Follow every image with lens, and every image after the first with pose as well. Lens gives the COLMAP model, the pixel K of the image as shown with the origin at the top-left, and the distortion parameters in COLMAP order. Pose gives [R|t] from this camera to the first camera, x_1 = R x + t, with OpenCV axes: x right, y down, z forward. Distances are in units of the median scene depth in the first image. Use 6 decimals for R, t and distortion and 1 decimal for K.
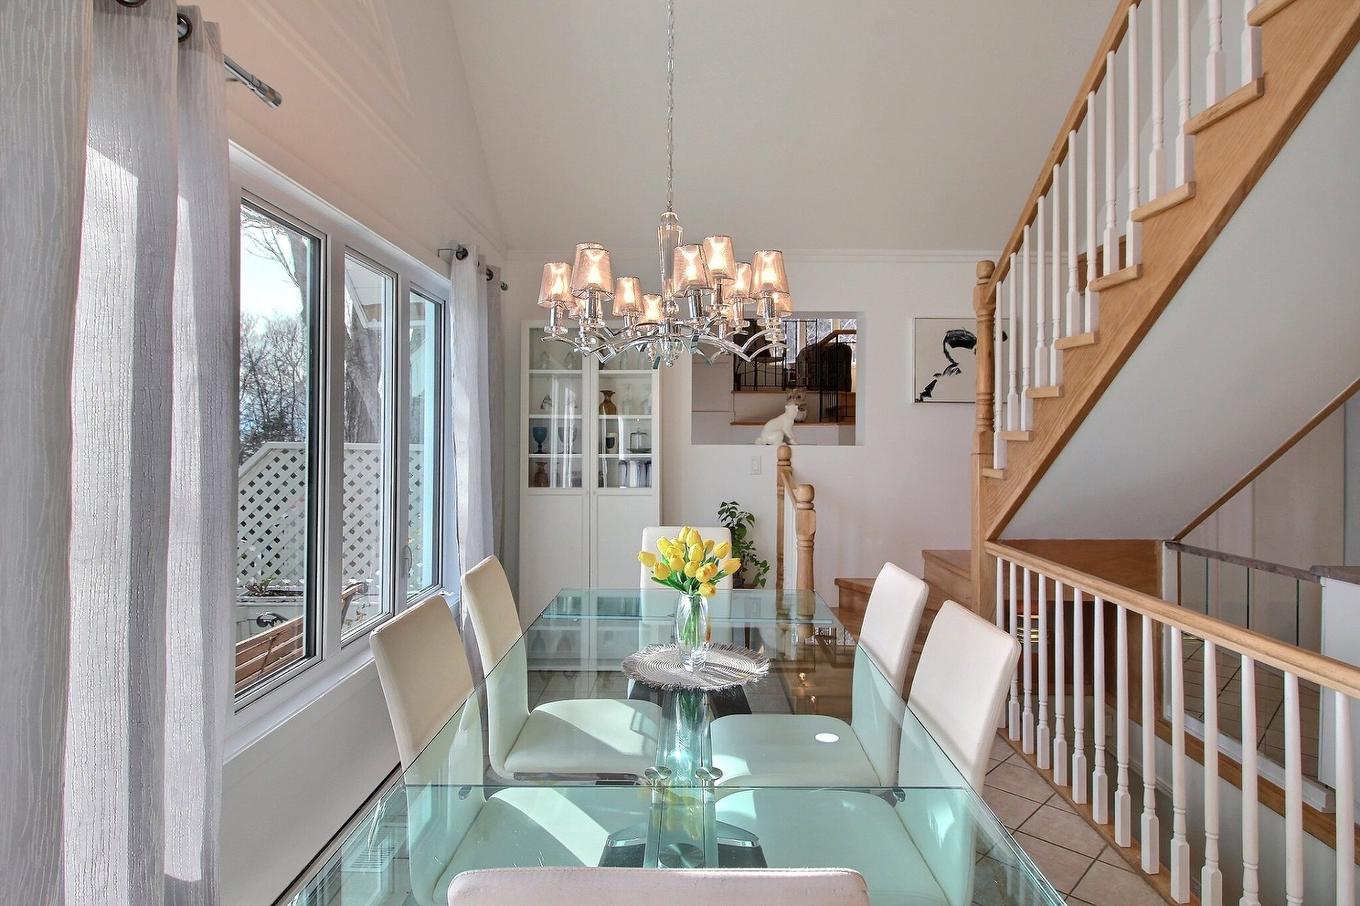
lens RADIAL K [[718.0, 0, 680.1], [0, 718.0, 435.8], [0, 0, 1]] dist [0.001111, 0.000061]
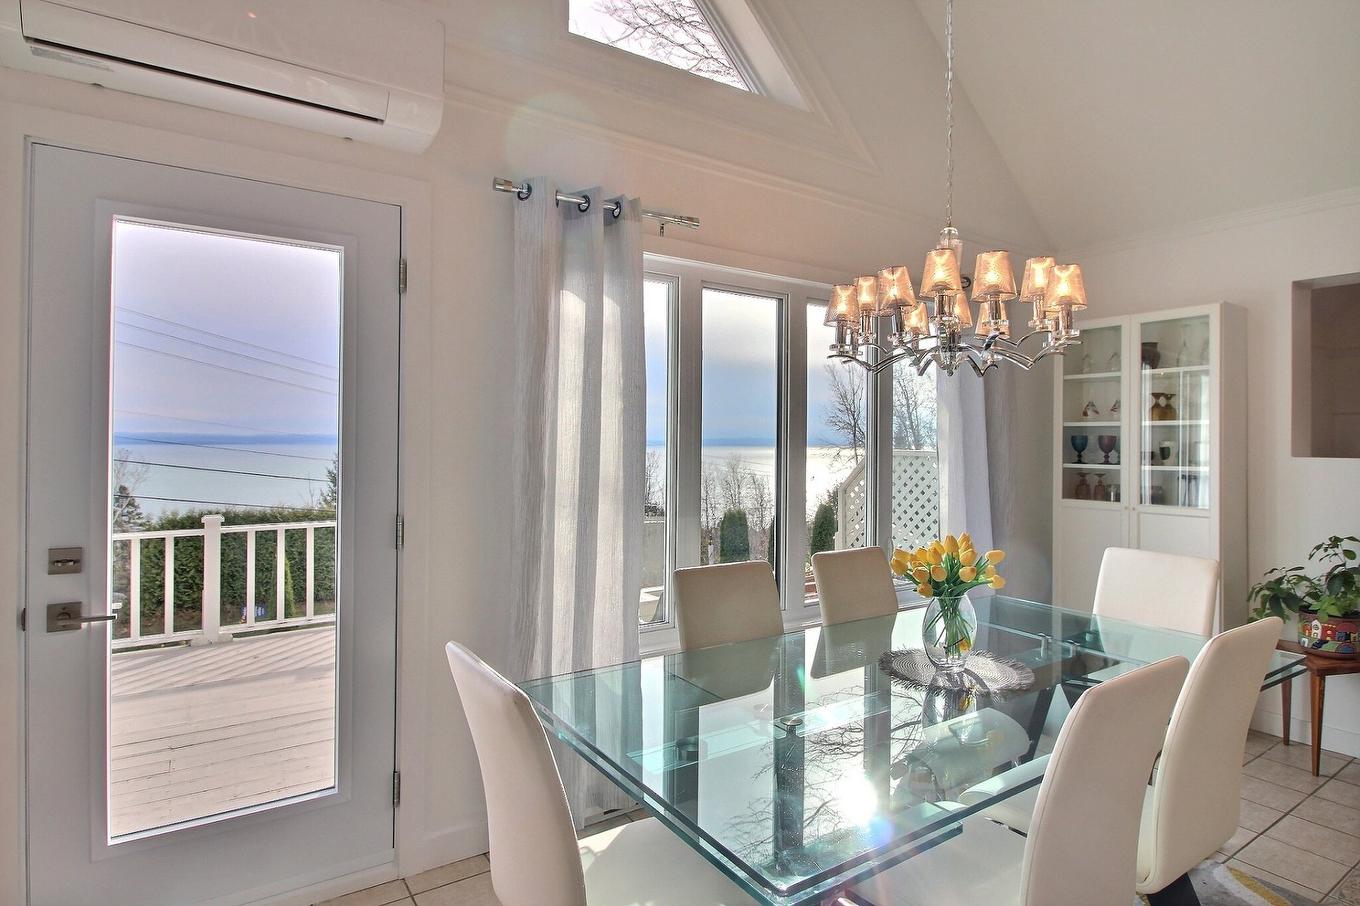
lens RADIAL K [[718.0, 0, 680.1], [0, 718.0, 435.8], [0, 0, 1]] dist [0.001111, 0.000061]
pose [[0.566641, -0.005882, -0.823944, 0.331385], [-0.004955, 0.999932, -0.010546, 0.001266], [0.823950, 0.010059, 0.566573, 0.052236]]
